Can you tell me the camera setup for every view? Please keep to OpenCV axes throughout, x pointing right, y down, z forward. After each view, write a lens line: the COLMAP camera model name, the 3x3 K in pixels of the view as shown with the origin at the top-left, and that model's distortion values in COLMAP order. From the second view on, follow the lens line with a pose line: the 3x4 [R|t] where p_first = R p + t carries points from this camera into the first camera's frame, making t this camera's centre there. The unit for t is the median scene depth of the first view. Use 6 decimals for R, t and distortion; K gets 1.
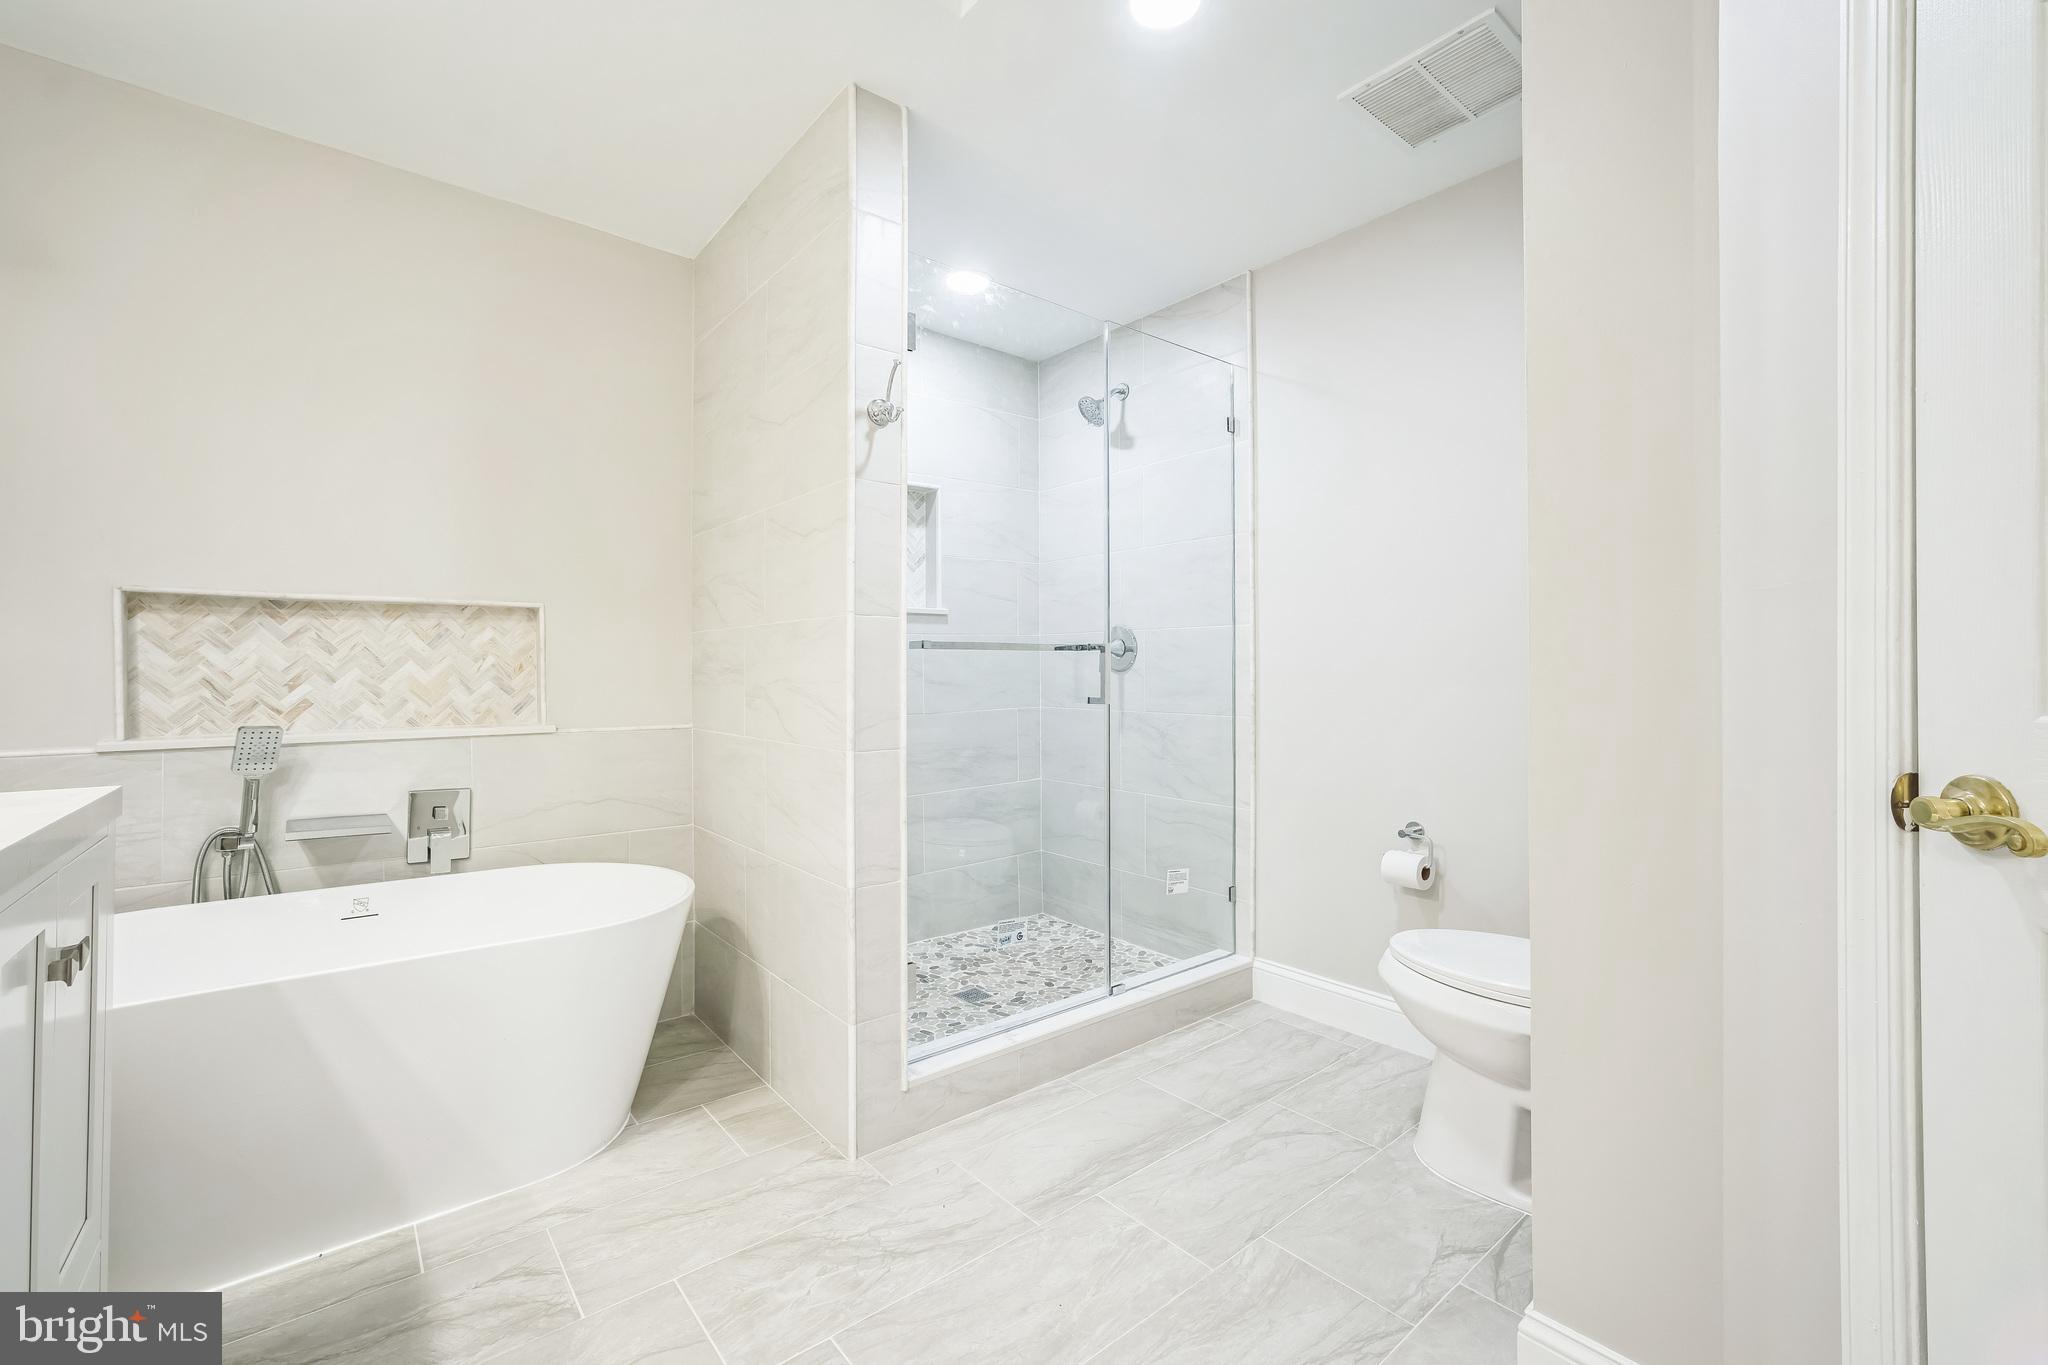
lens RADIAL K [[870.2, 0, 1026.7], [0, 870.2, 663.5], [0, 0, 1]] dist [-0.014905, 0.006615]
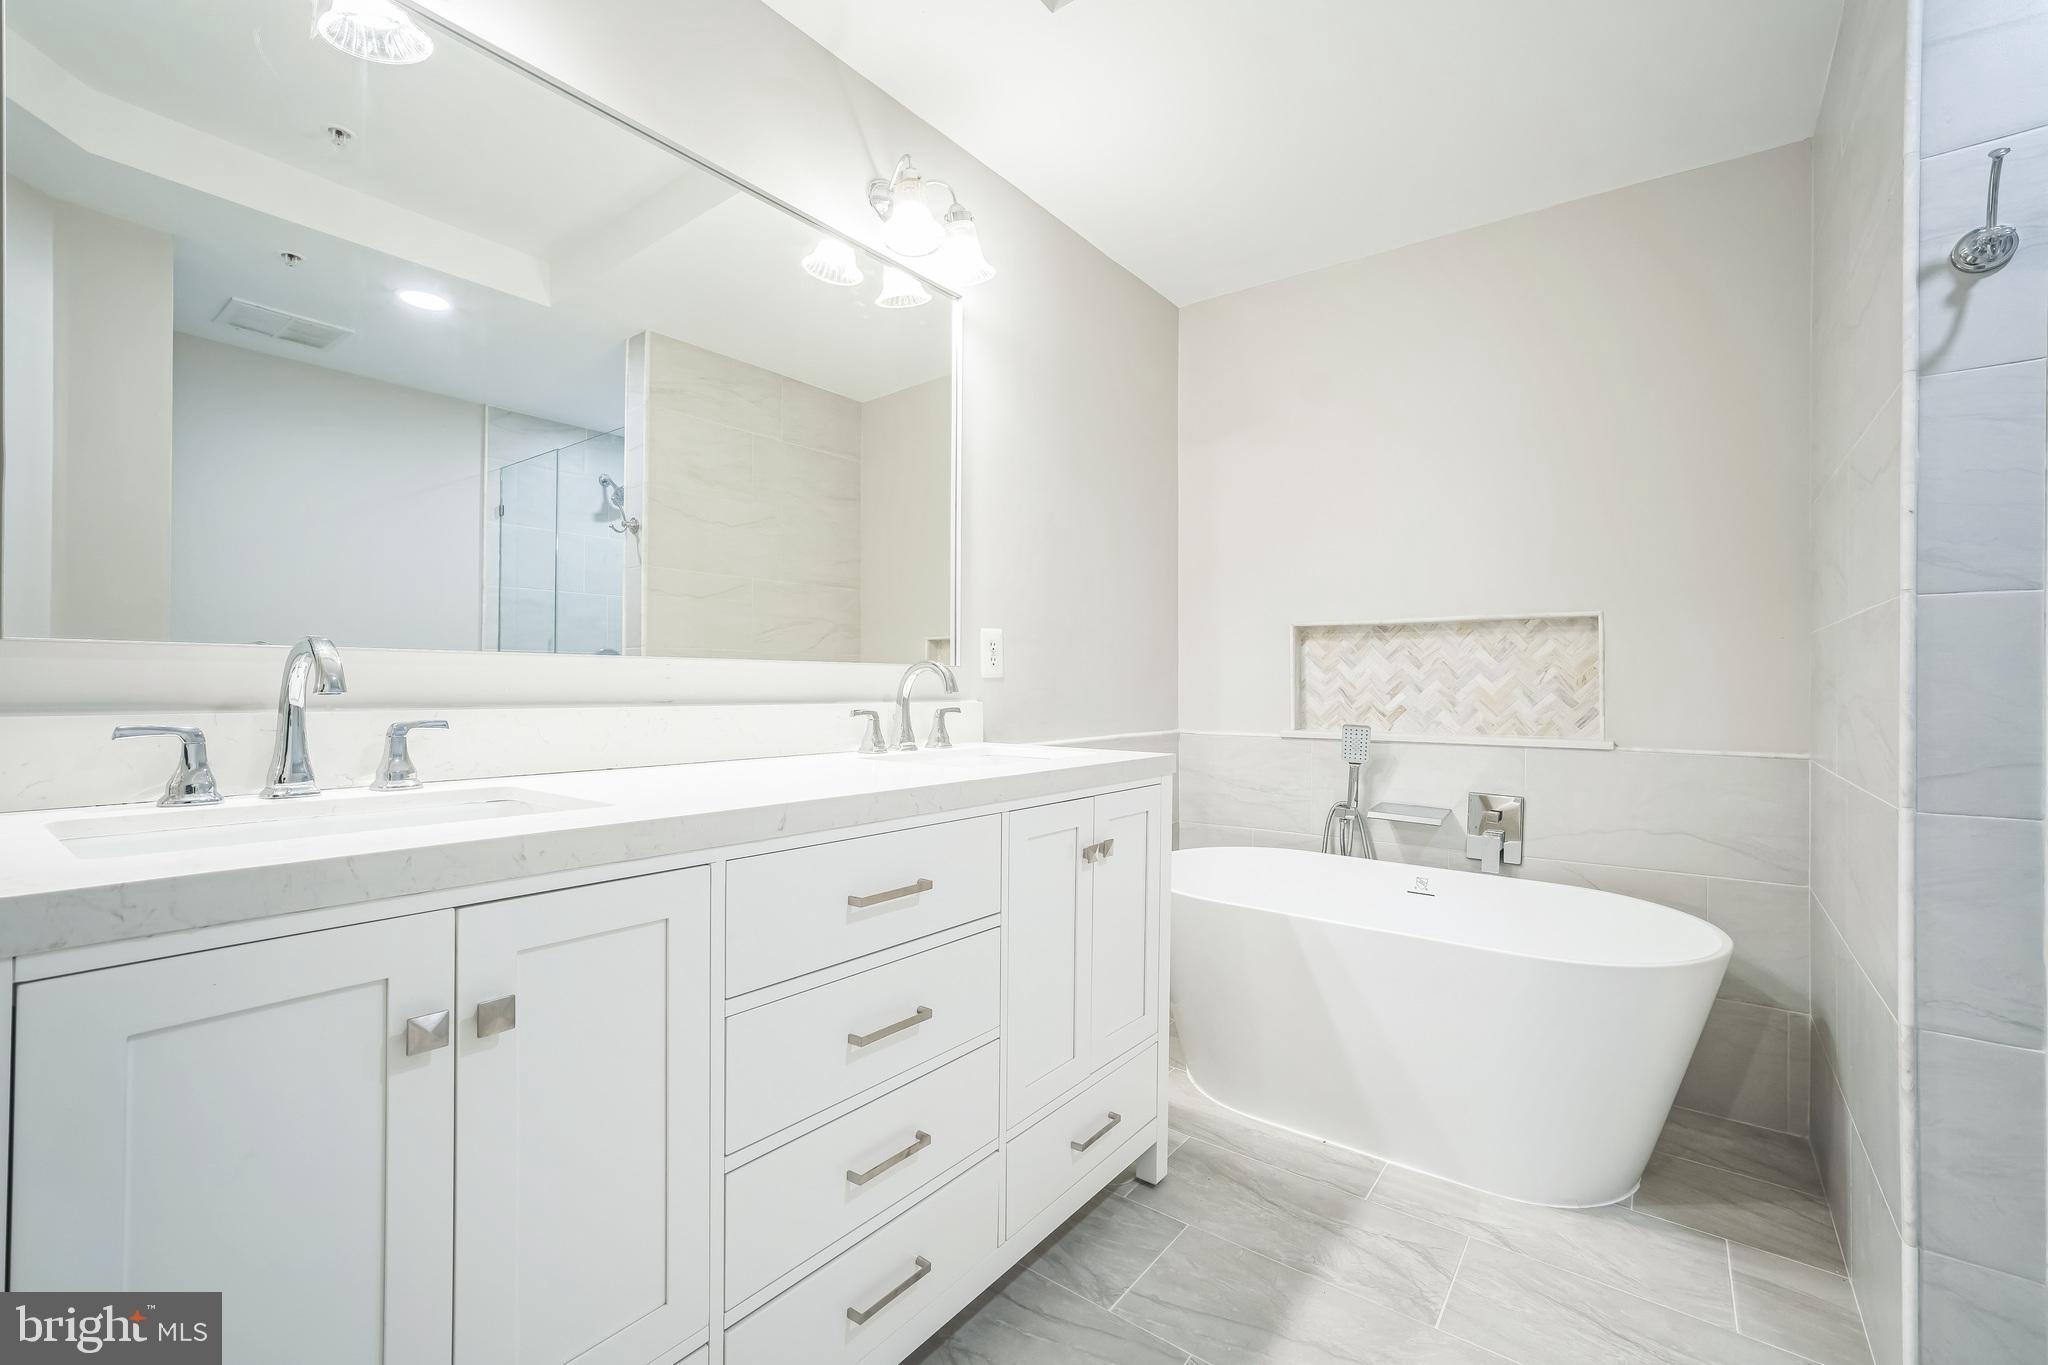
lens RADIAL K [[870.2, 0, 1019.3], [0, 870.2, 676.1], [0, 0, 1]] dist [-0.014905, 0.006615]
pose [[0.227956, -0.004827, -0.973659, 0.242882], [0.002029, 0.999988, -0.004482, 0.004479], [0.973669, -0.000954, 0.227963, 0.206990]]
